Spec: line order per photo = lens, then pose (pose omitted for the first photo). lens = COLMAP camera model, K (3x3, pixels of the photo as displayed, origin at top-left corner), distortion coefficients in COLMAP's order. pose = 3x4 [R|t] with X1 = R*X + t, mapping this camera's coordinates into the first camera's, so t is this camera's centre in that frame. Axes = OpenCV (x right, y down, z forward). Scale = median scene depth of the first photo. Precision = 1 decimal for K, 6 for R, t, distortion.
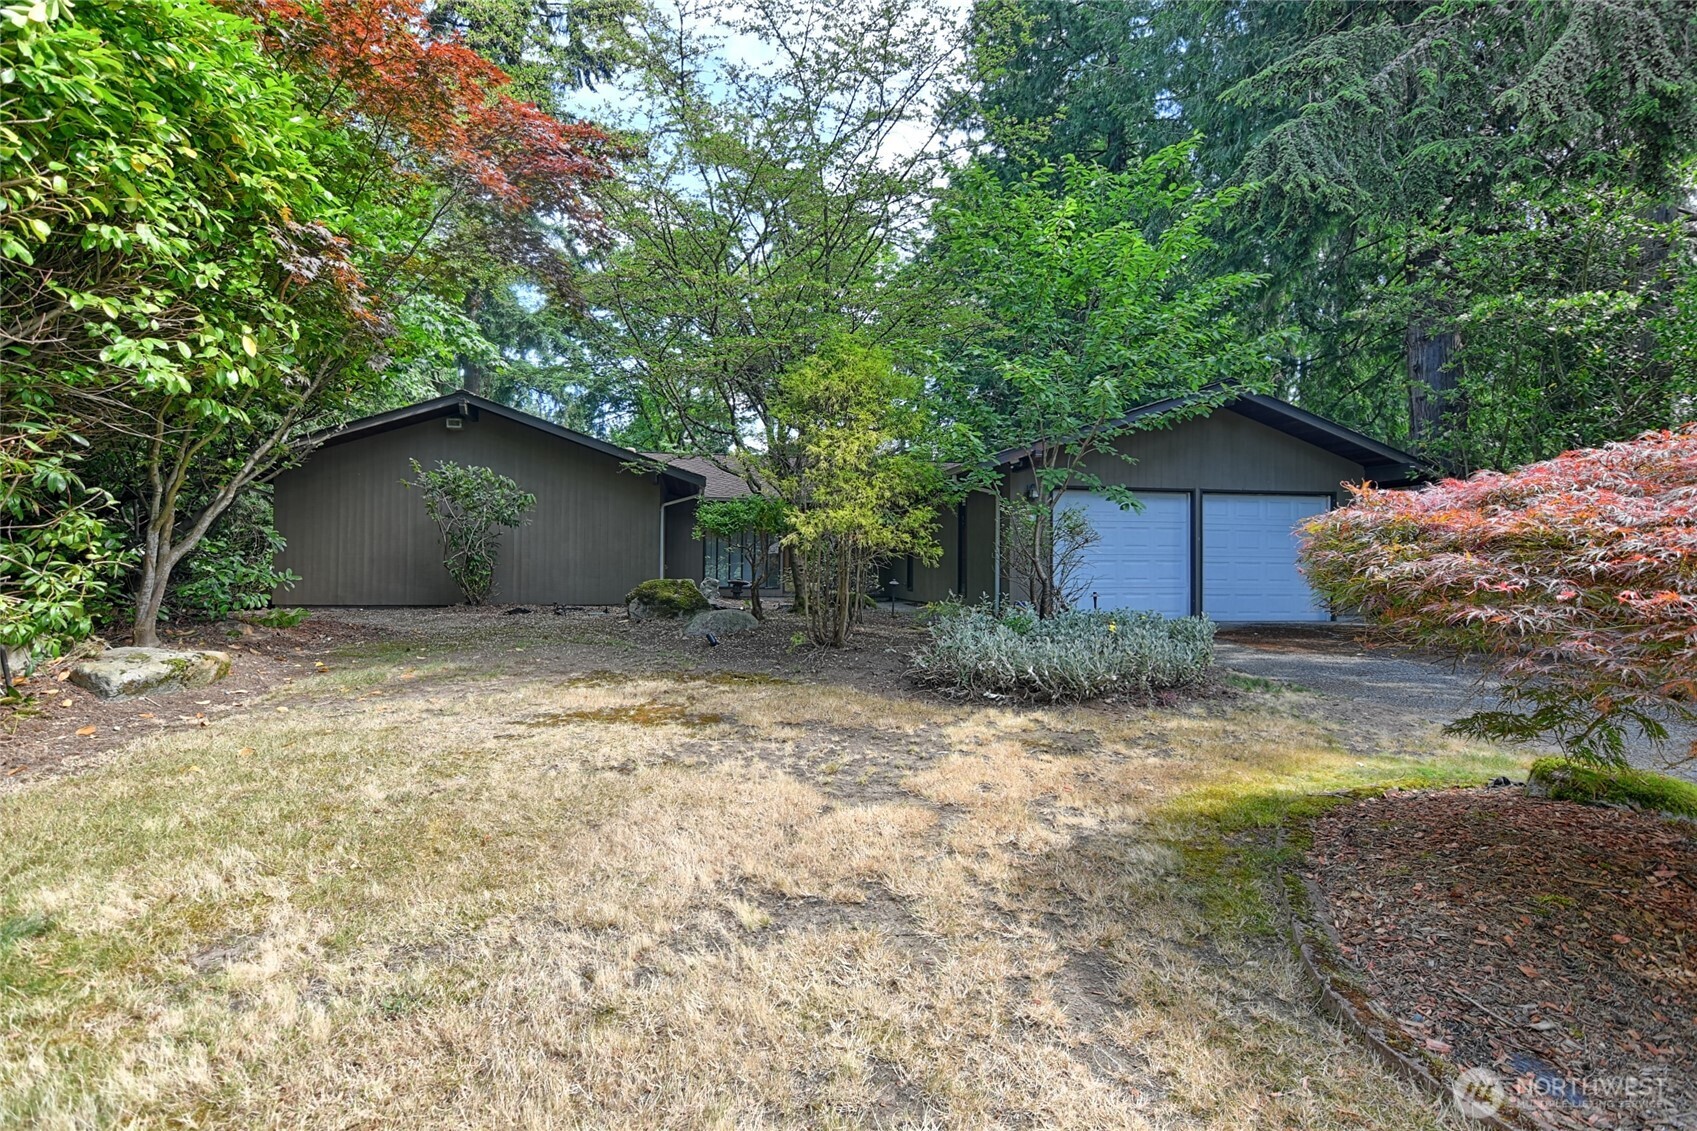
lens RADIAL K [[777.3, 0, 847.2], [0, 777.3, 565.3], [0, 0, 1]] dist [-0.000830, -0.000466]
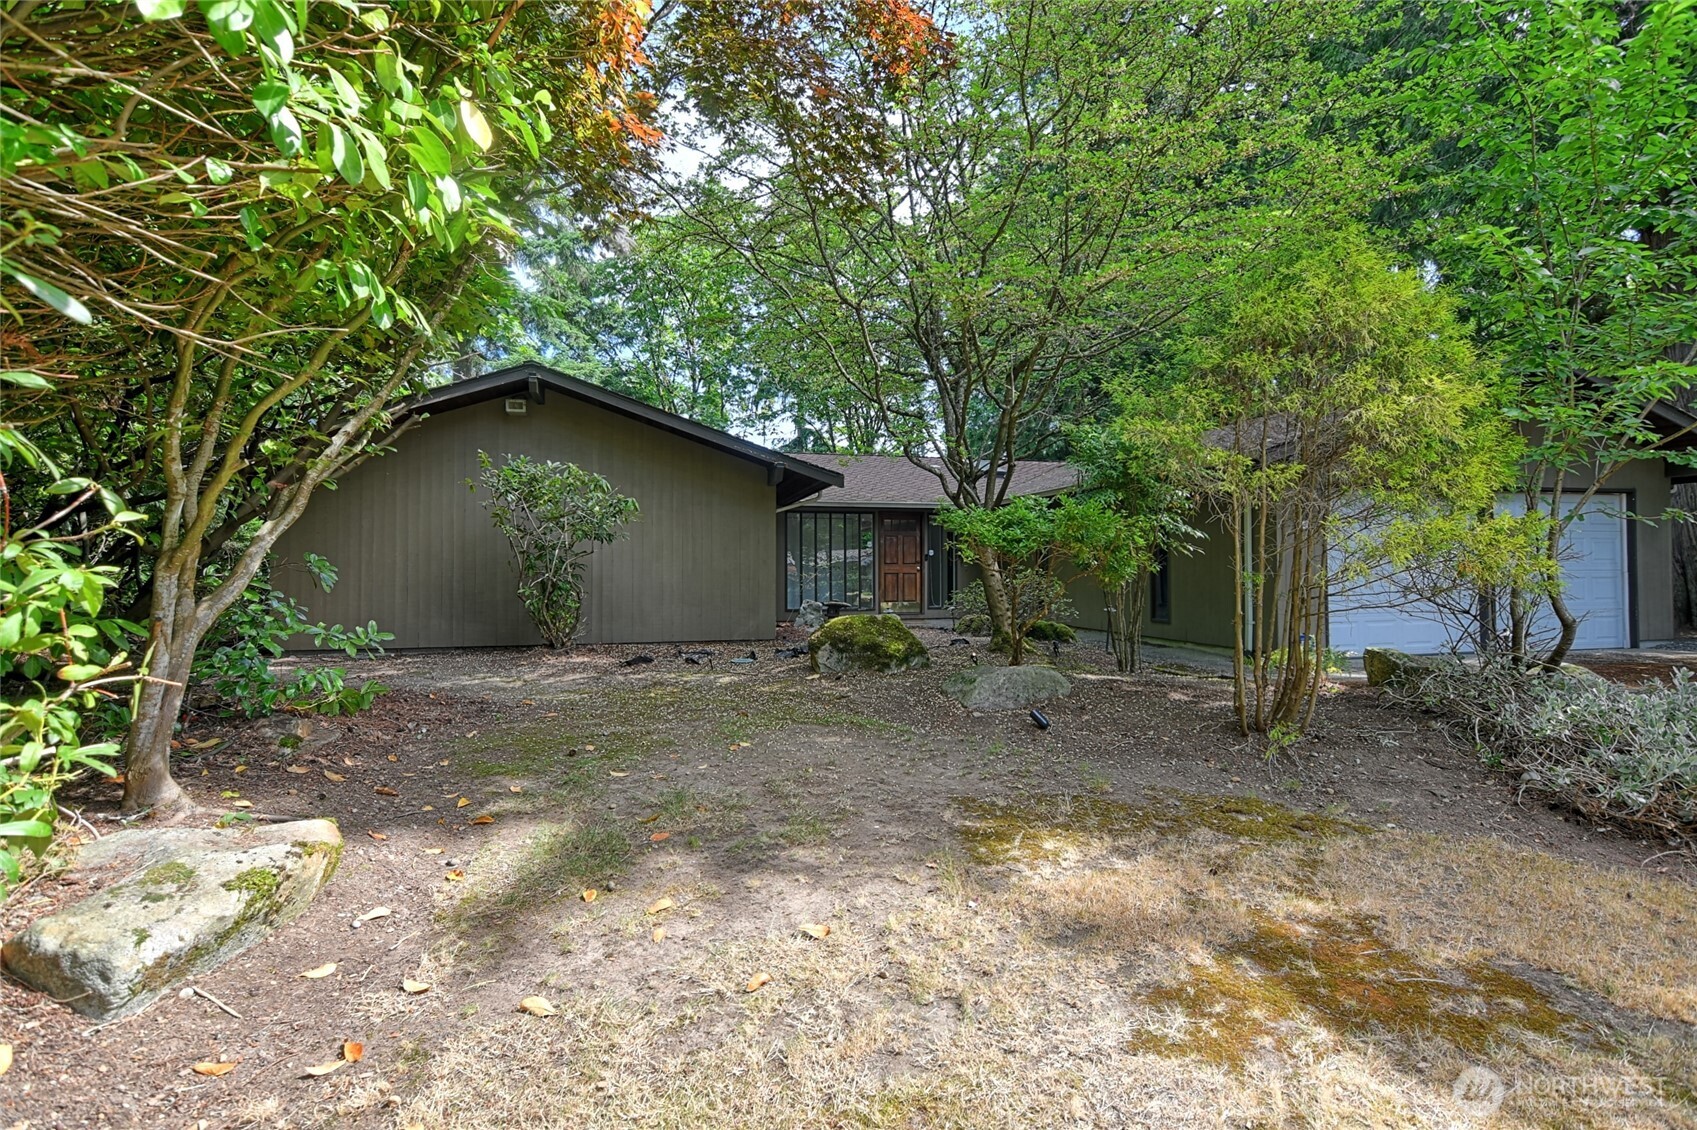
lens RADIAL K [[777.3, 0, 849.9], [0, 777.3, 561.7], [0, 0, 1]] dist [-0.000830, -0.000466]
pose [[0.997947, -0.012312, 0.062847, -0.560892], [0.012965, 0.999866, -0.009997, -0.046497], [-0.062716, 0.010791, 0.997973, 0.545419]]
